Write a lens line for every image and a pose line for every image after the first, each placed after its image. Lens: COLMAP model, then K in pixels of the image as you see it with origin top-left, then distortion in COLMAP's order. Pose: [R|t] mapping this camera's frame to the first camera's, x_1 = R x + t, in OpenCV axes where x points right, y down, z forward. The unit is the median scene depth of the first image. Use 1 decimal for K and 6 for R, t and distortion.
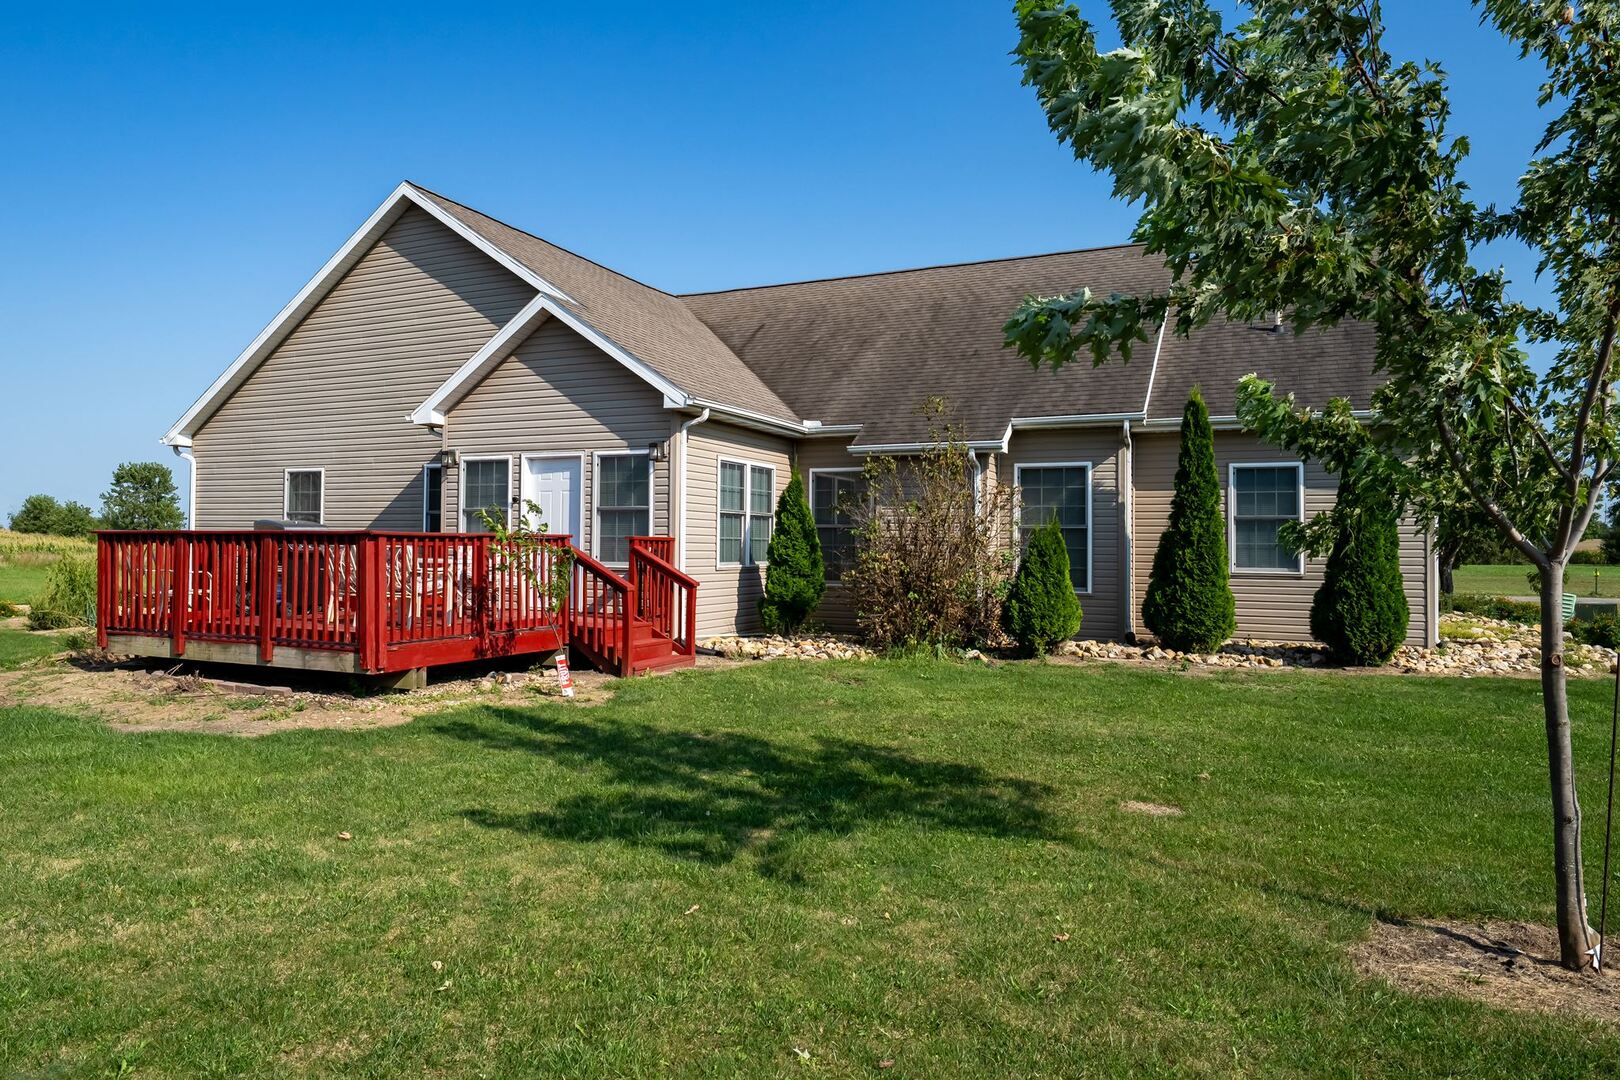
lens RADIAL K [[1021.4, 0, 808.6], [0, 1021.4, 535.4], [0, 0, 1]] dist [0.005346, 0.001017]
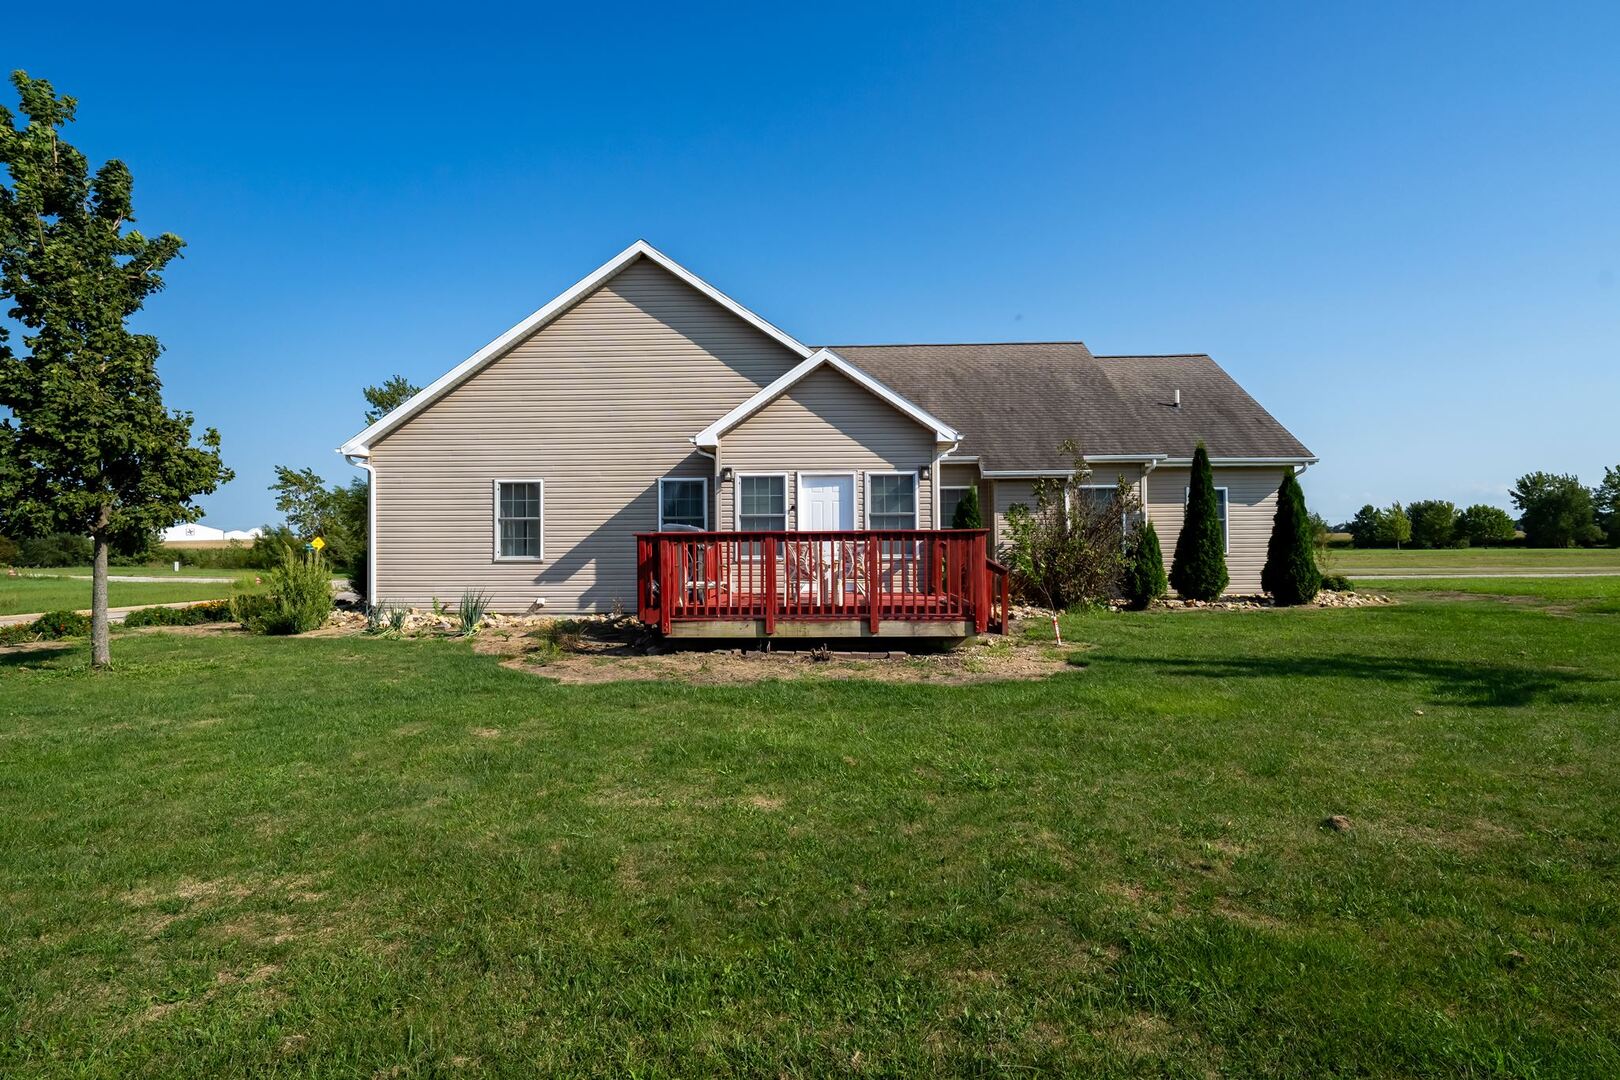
lens RADIAL K [[809.2, 0, 808.8], [0, 809.2, 543.6], [0, 0, 1]] dist [0.000766, 0.000030]
pose [[0.913099, -0.015469, 0.407445, -0.707833], [0.012967, 0.999876, 0.008902, 0.000802], [-0.407533, -0.002845, 0.913186, 0.074438]]
